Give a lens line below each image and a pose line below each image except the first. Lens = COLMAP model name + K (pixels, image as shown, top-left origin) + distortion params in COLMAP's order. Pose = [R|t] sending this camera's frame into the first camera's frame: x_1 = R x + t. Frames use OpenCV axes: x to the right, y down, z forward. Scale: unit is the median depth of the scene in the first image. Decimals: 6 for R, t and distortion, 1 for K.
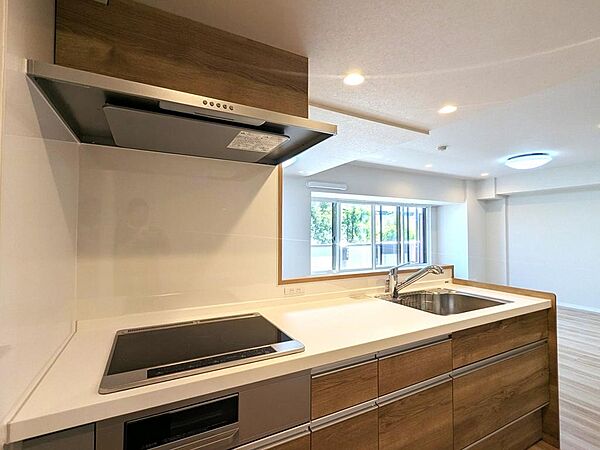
lens RADIAL K [[288.1, 0, 299.0], [0, 288.1, 225.5], [0, 0, 1]] dist [-0.005621, 0.003934]
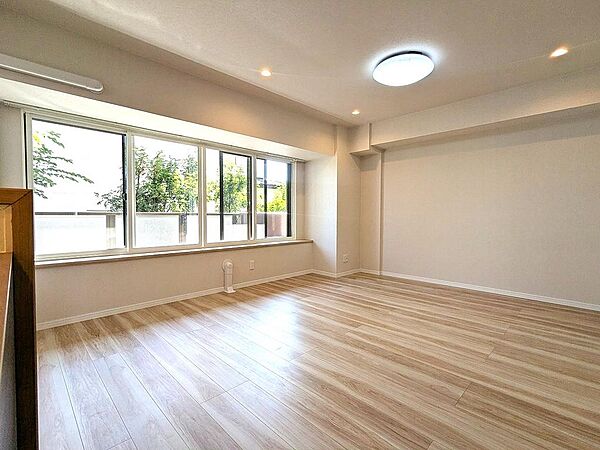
lens RADIAL K [[288.1, 0, 296.9], [0, 288.1, 223.3], [0, 0, 1]] dist [-0.005621, 0.003934]
pose [[0.956058, -0.004581, 0.293143, 0.261488], [-0.012299, 0.998371, 0.055713, 0.056832], [-0.292921, -0.056870, 0.954444, 0.301624]]
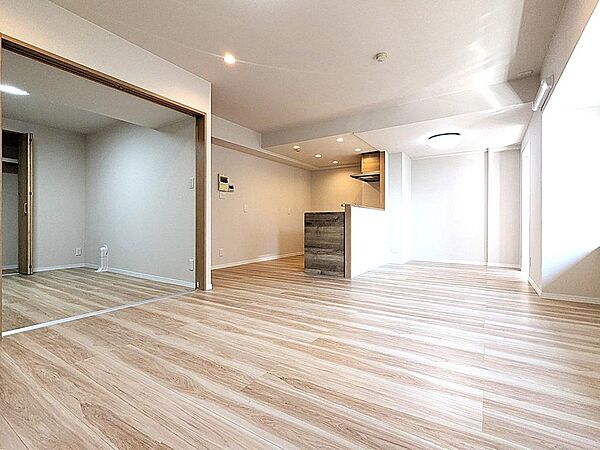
lens RADIAL K [[288.1, 0, 295.1], [0, 288.1, 226.1], [0, 0, 1]] dist [-0.005621, 0.003934]
pose [[-0.878620, 0.004277, -0.477503, 0.646858], [0.008764, 0.999936, -0.007169, 0.109323], [0.477442, -0.010484, -0.878601, 0.945538]]
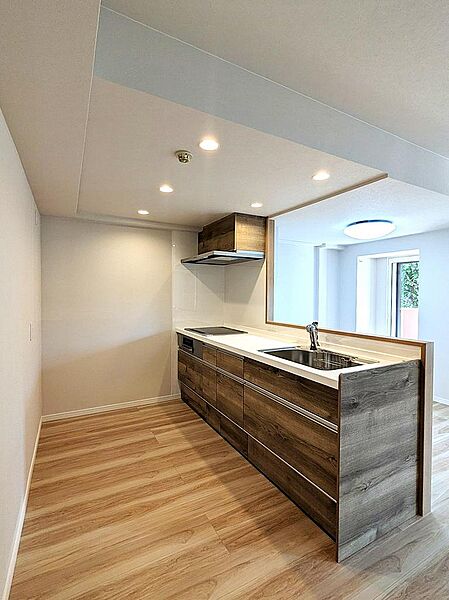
lens RADIAL K [[288.1, 0, 222.9], [0, 288.1, 301.1], [0, 0, 1]] dist [-0.005621, 0.003934]
pose [[-0.009486, 0.027167, -0.999586, 0.496355], [0.019745, 0.999441, 0.026975, 0.002924], [0.999760, -0.019481, -0.010017, 0.208081]]
